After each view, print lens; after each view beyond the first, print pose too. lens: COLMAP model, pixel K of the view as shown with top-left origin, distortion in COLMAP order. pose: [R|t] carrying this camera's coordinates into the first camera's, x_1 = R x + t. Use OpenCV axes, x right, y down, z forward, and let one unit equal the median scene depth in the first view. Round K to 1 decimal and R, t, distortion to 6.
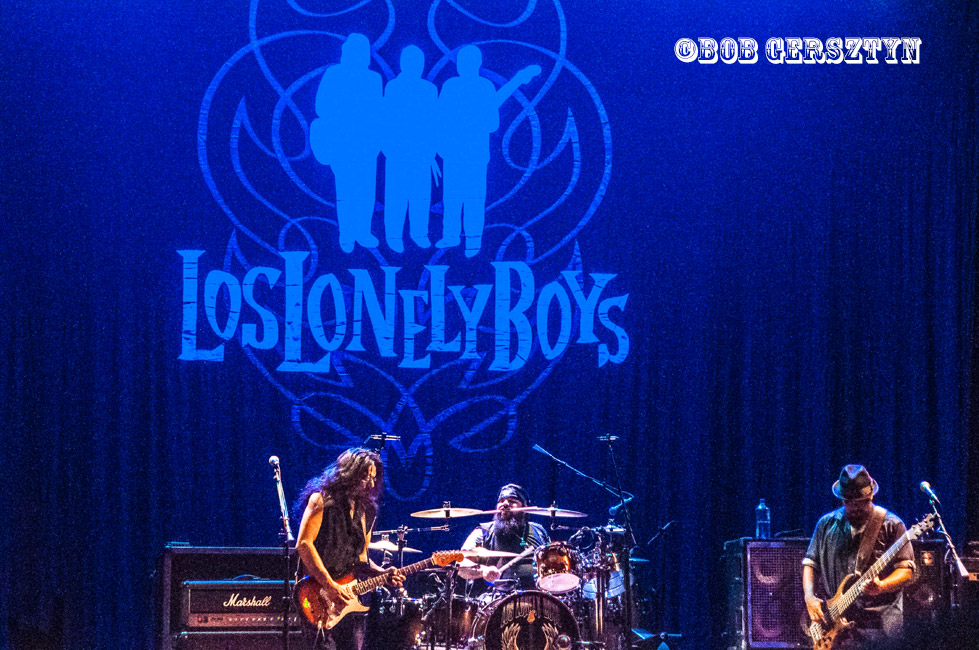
lens RADIAL K [[3224.7, 0, 491.8], [0, 3224.7, 391.4], [0, 0, 1]] dist [0.727829, -0.316477]
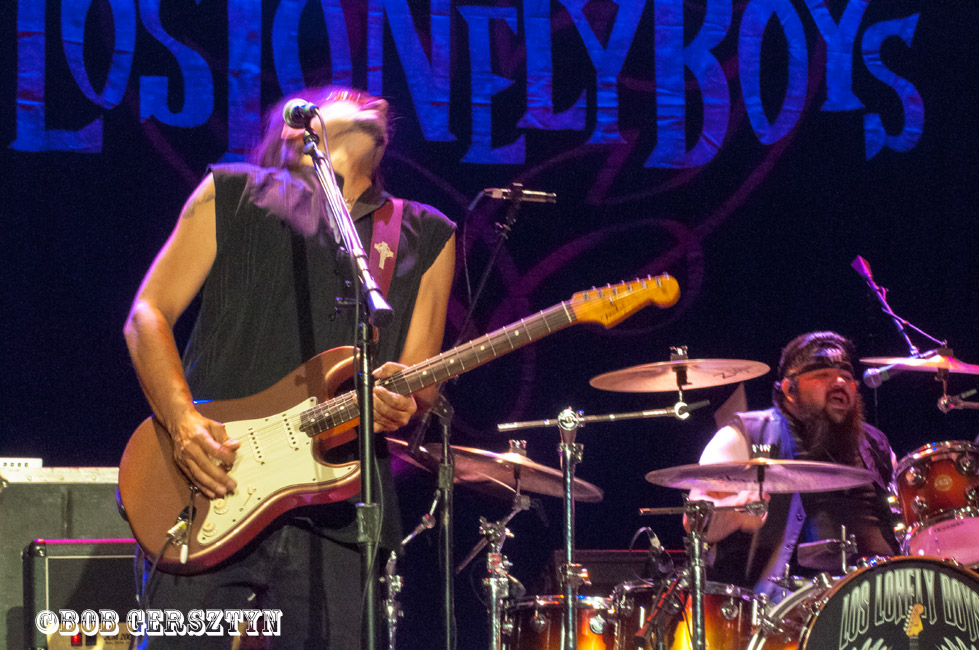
lens RADIAL K [[3622.7, 0, 489.5], [0, 3622.7, 325.0], [0, 0, 1]] dist [0.023600, -3.080659]
pose [[0.999144, -0.020020, 0.036211, -0.044747], [0.021888, 0.998410, -0.051939, 0.045158], [-0.035113, 0.052687, 0.997994, 0.456593]]
